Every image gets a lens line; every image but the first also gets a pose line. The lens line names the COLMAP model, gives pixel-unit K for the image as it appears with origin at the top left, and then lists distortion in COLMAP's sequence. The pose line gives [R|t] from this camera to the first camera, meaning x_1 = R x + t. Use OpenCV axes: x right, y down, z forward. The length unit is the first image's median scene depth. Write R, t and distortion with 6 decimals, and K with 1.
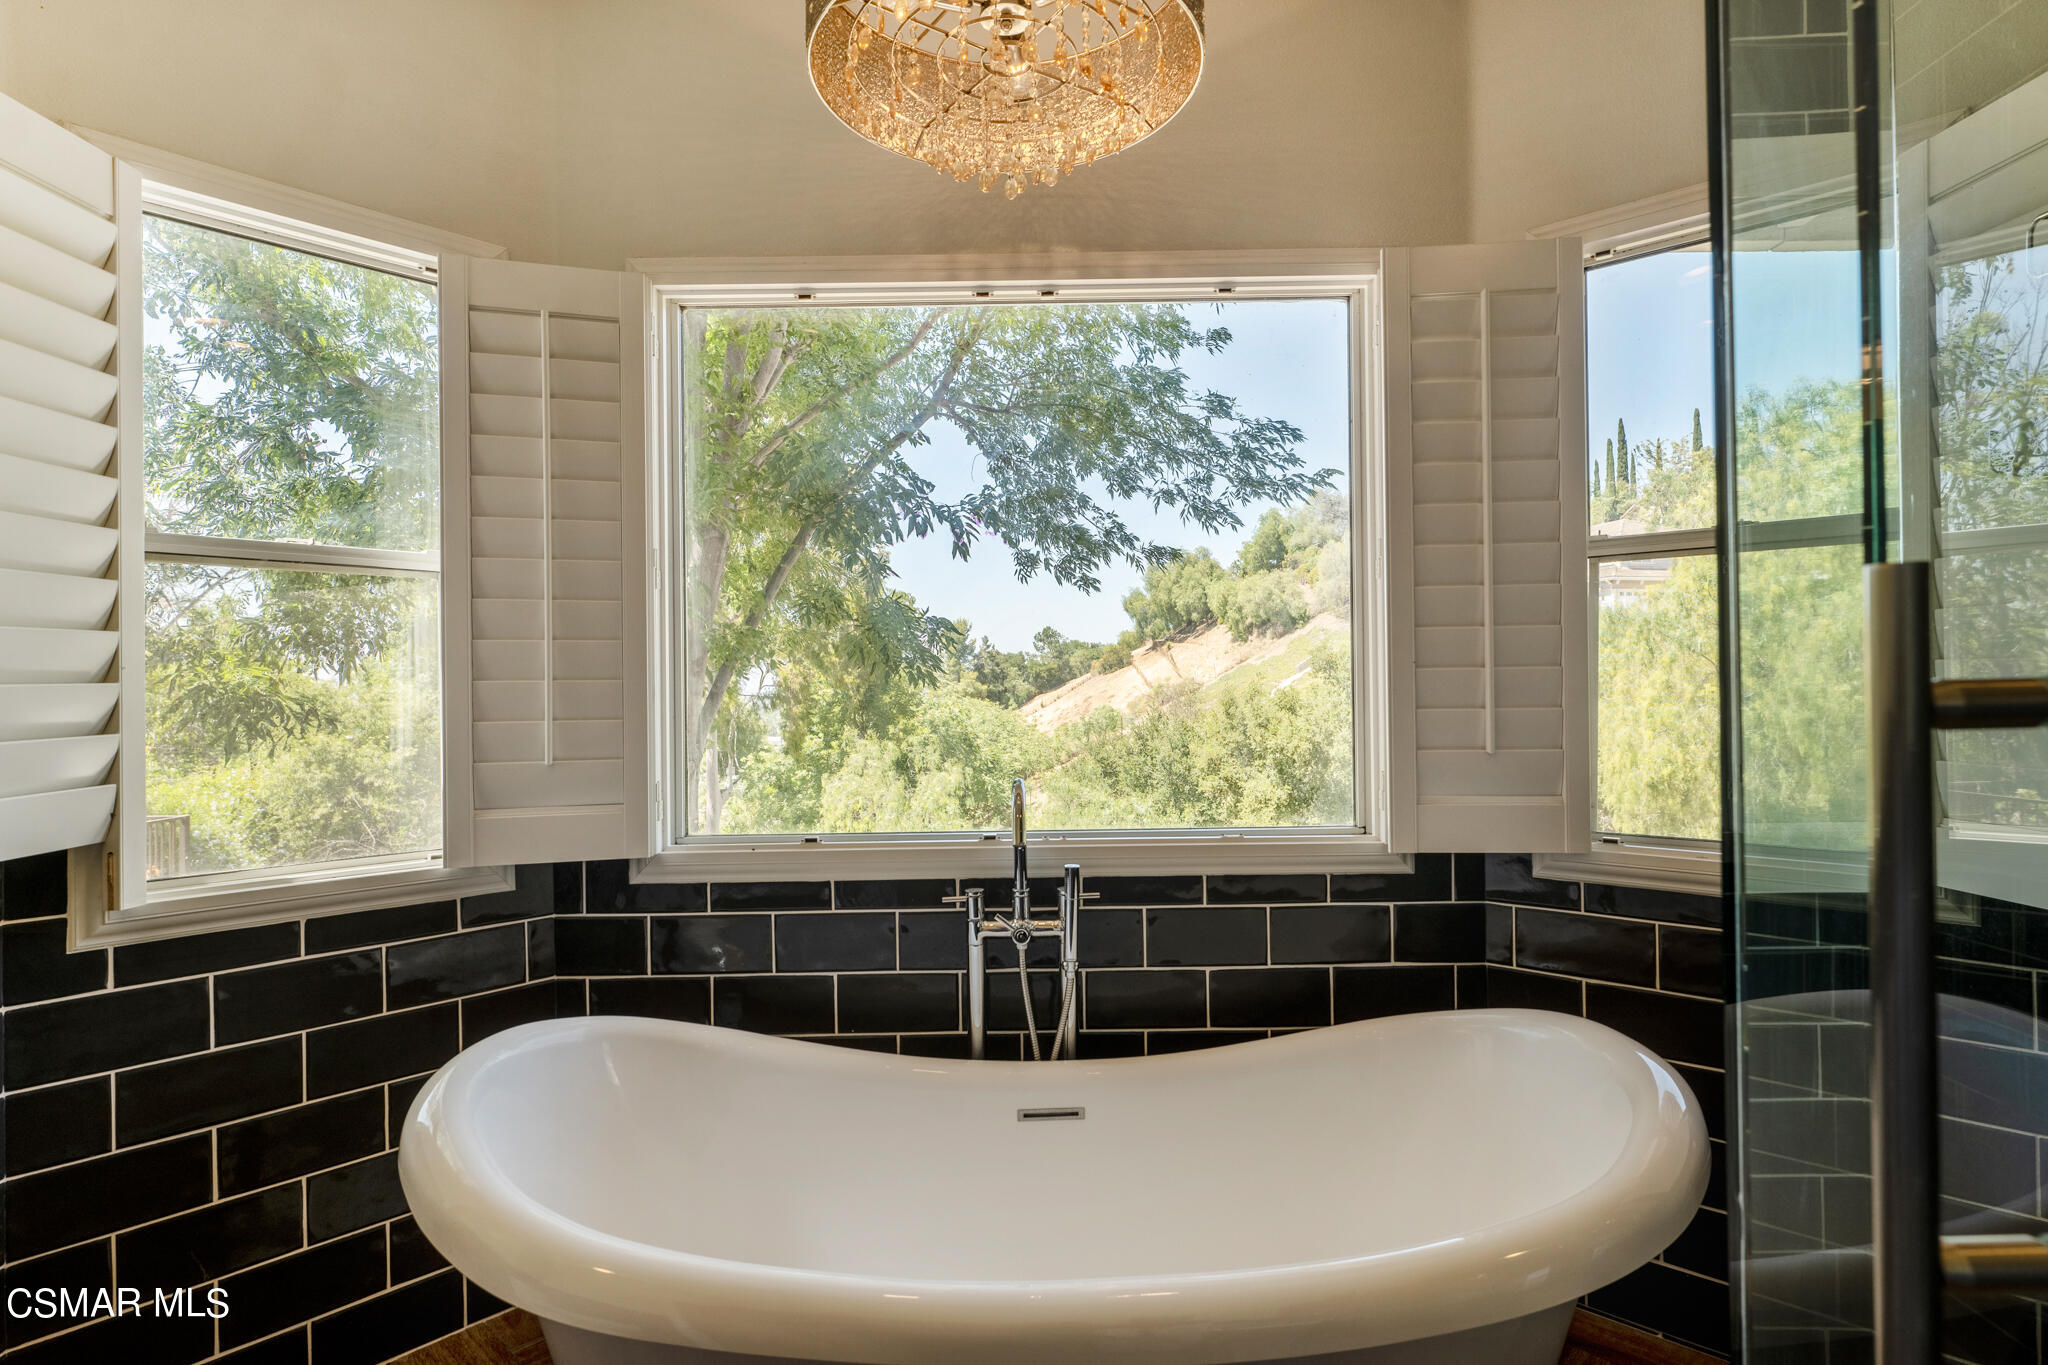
lens RADIAL K [[1050.9, 0, 1017.1], [0, 1050.9, 696.1], [0, 0, 1]] dist [0.006645, 0.000692]
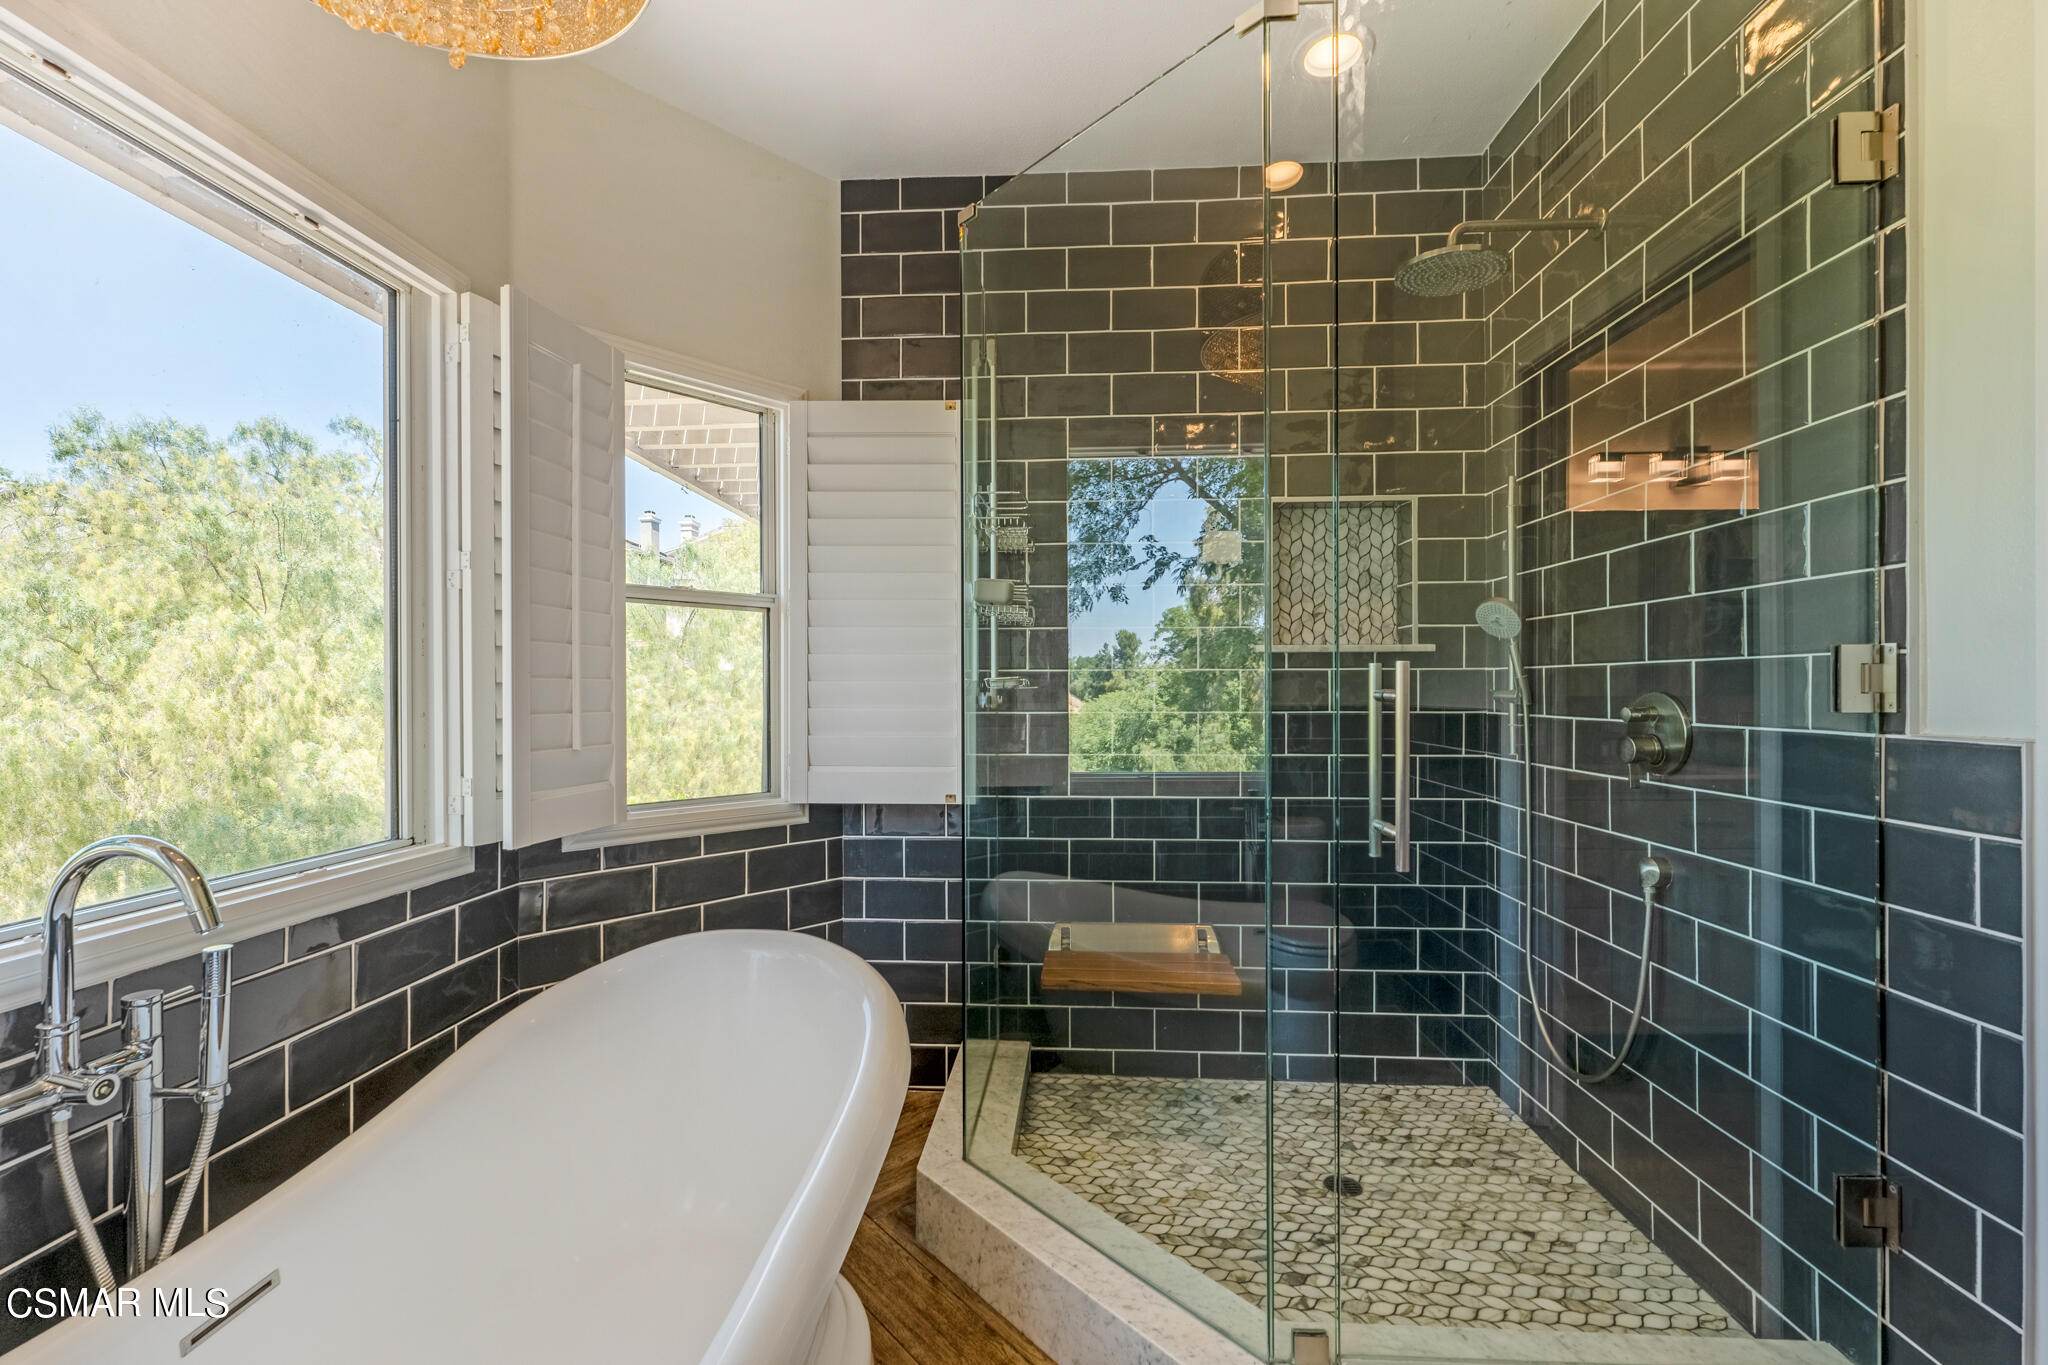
lens RADIAL K [[845.7, 0, 1022.8], [0, 845.7, 689.6], [0, 0, 1]] dist [0.002640, 0.000276]
pose [[0.052664, 0.020907, 0.998393, -0.458791], [0.003494, 0.999771, -0.021120, 0.008423], [-0.998606, 0.004601, 0.052579, 0.420874]]
